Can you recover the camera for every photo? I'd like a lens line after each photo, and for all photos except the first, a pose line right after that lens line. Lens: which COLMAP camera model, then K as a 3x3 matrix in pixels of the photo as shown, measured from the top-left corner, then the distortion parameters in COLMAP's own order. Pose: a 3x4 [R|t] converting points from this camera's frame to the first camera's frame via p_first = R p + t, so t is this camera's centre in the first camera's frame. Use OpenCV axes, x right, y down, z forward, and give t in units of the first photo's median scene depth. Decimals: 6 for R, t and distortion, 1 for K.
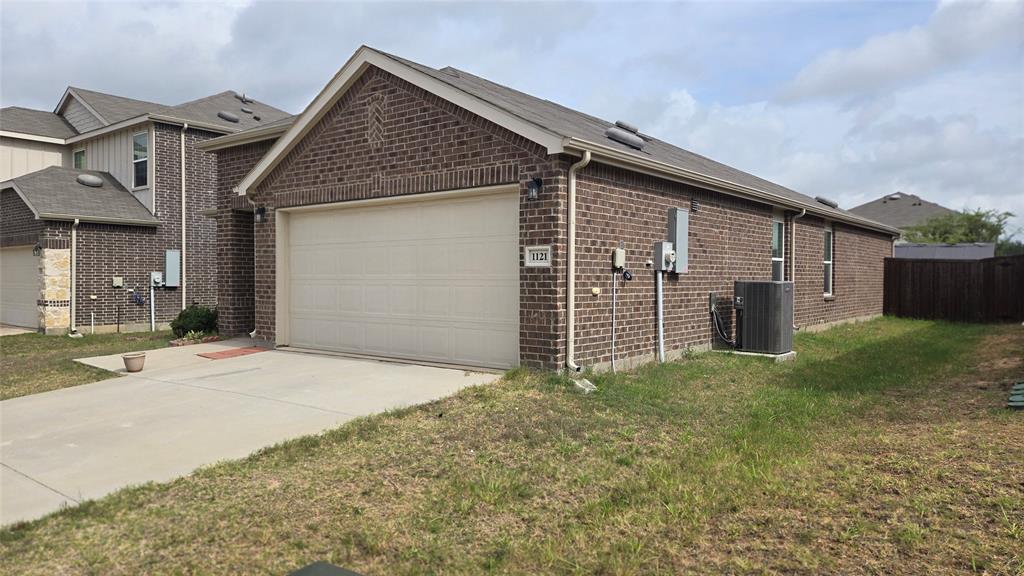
lens RADIAL K [[683.3, 0, 512.1], [0, 683.3, 290.2], [0, 0, 1]] dist [0.052037, -0.000938]
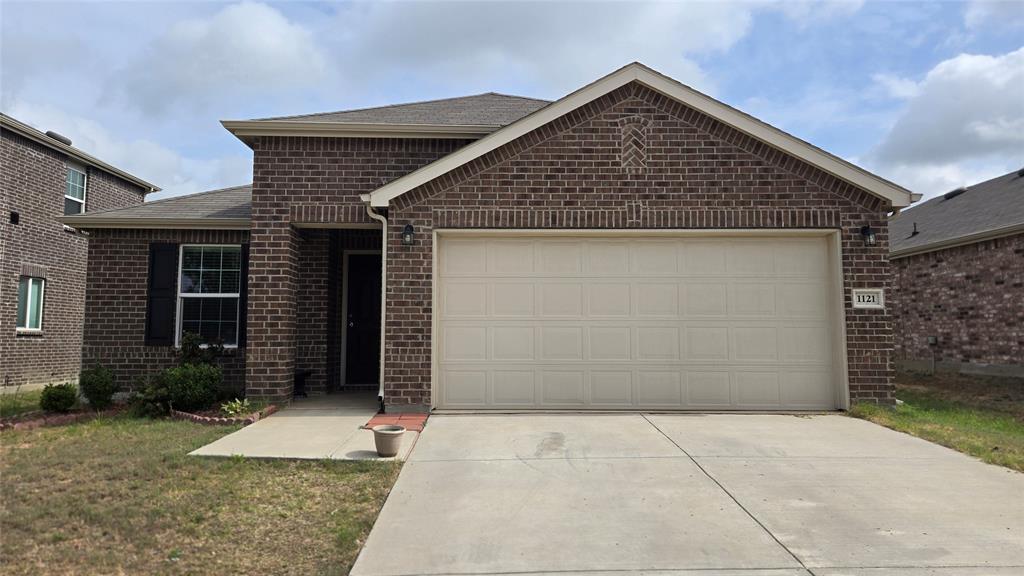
lens RADIAL K [[683.3, 0, 512.2], [0, 683.3, 283.1], [0, 0, 1]] dist [0.052037, -0.000938]
pose [[0.782042, 0.053548, 0.620921, -0.921436], [0.010895, 0.994975, -0.099529, 0.024111], [-0.623131, 0.084601, 0.777529, 0.435463]]
